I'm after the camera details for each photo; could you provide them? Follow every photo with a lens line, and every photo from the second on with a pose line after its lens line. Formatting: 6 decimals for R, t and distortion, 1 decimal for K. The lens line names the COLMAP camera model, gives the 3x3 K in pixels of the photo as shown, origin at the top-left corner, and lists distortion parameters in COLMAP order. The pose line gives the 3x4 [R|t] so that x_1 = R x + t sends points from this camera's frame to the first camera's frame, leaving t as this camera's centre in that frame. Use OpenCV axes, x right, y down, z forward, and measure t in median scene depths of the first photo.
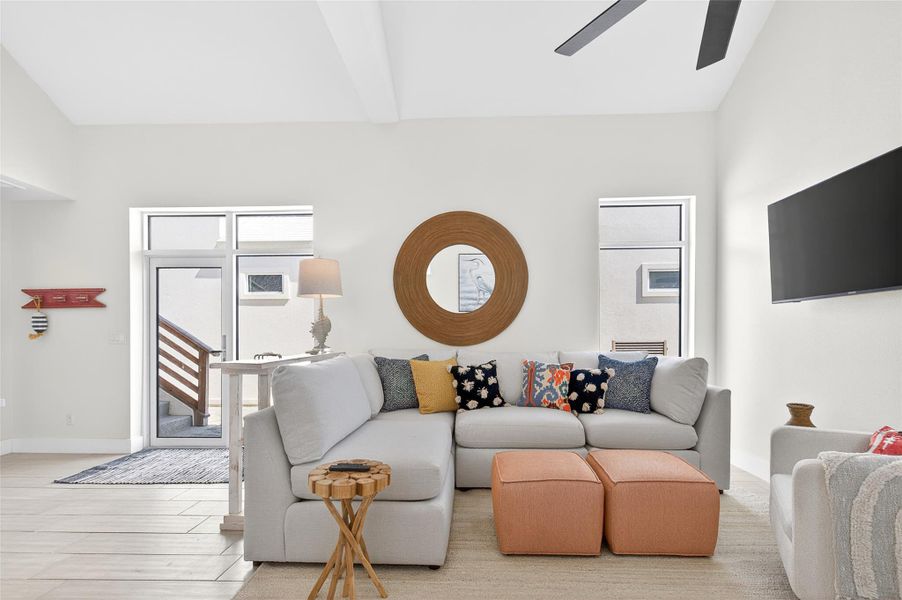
lens RADIAL K [[415.4, 0, 452.4], [0, 415.4, 333.0], [0, 0, 1]] dist [0.002246, 0.000705]
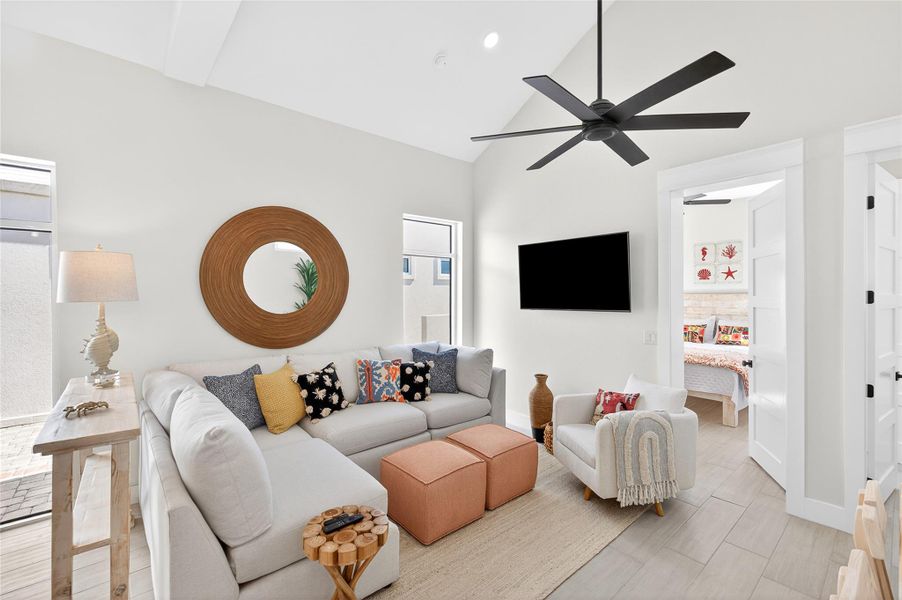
lens RADIAL K [[397.3, 0, 451.6], [0, 397.3, 297.8], [0, 0, 1]] dist [-0.000530, 0.000369]
pose [[0.731395, -0.002469, 0.681949, -0.378282], [-0.003559, 0.999966, 0.007438, -0.112002], [-0.681945, -0.007867, 0.731362, 0.088932]]
